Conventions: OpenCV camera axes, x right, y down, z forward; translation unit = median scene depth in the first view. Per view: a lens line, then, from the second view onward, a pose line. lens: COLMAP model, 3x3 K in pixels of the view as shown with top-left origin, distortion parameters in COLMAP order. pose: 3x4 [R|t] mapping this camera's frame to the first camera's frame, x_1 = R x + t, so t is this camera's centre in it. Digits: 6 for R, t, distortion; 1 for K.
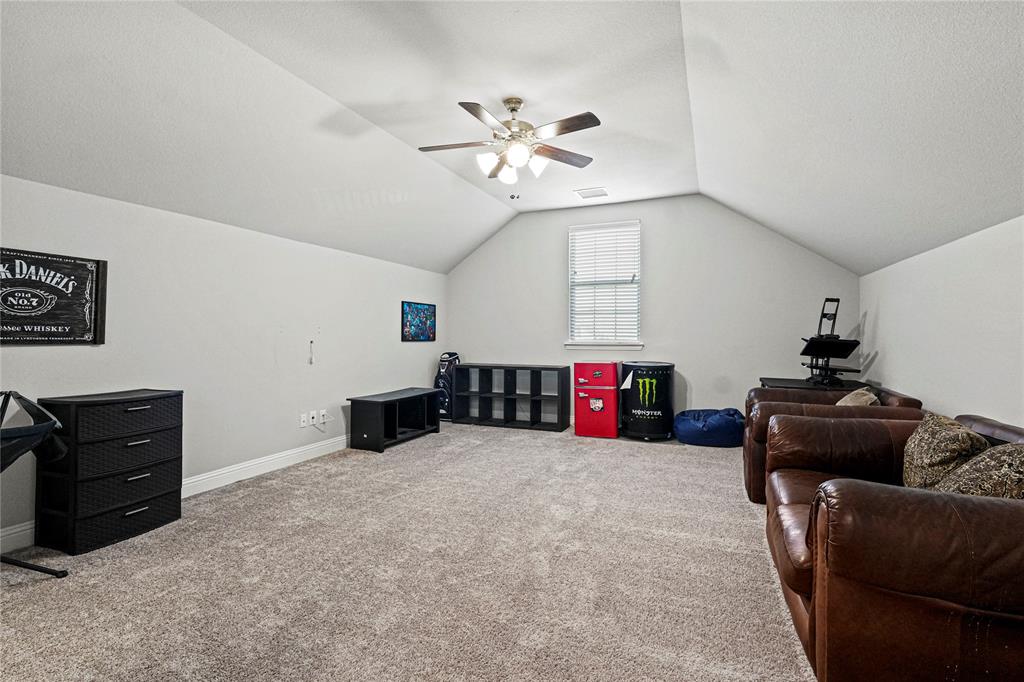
lens RADIAL K [[481.2, 0, 512.3], [0, 481.2, 335.2], [0, 0, 1]] dist [0.000202, -0.000022]
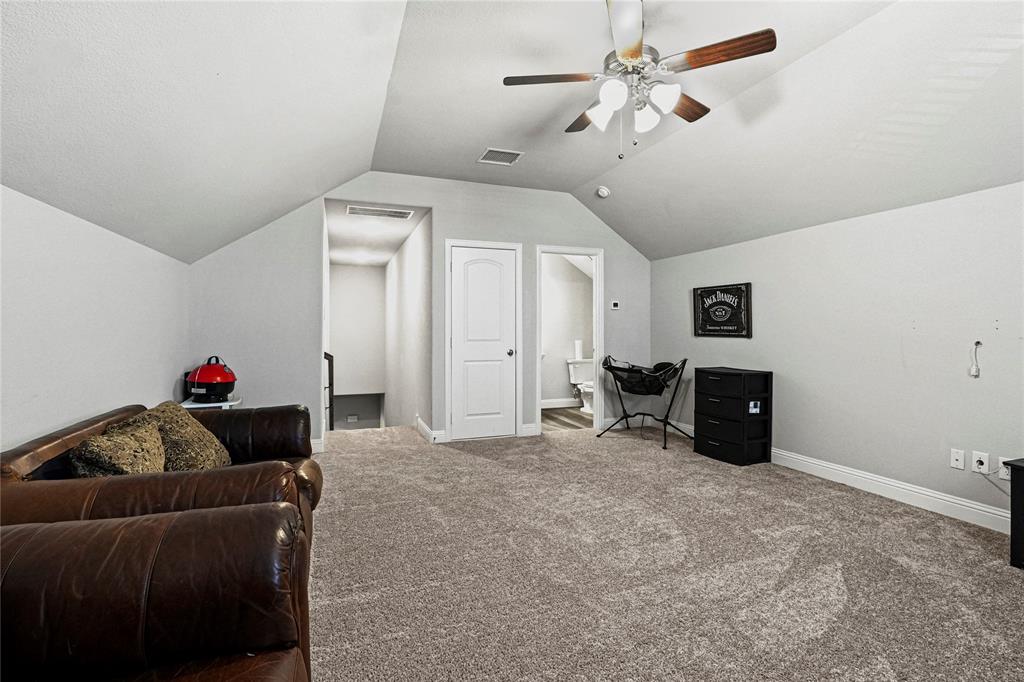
lens RADIAL K [[481.2, 0, 513.1], [0, 481.2, 336.3], [0, 0, 1]] dist [0.000202, -0.000022]
pose [[-0.729160, -0.003246, -0.684336, 0.747041], [-0.012124, 0.999893, 0.008175, 0.011212], [0.684236, 0.014258, -0.729121, 1.638705]]
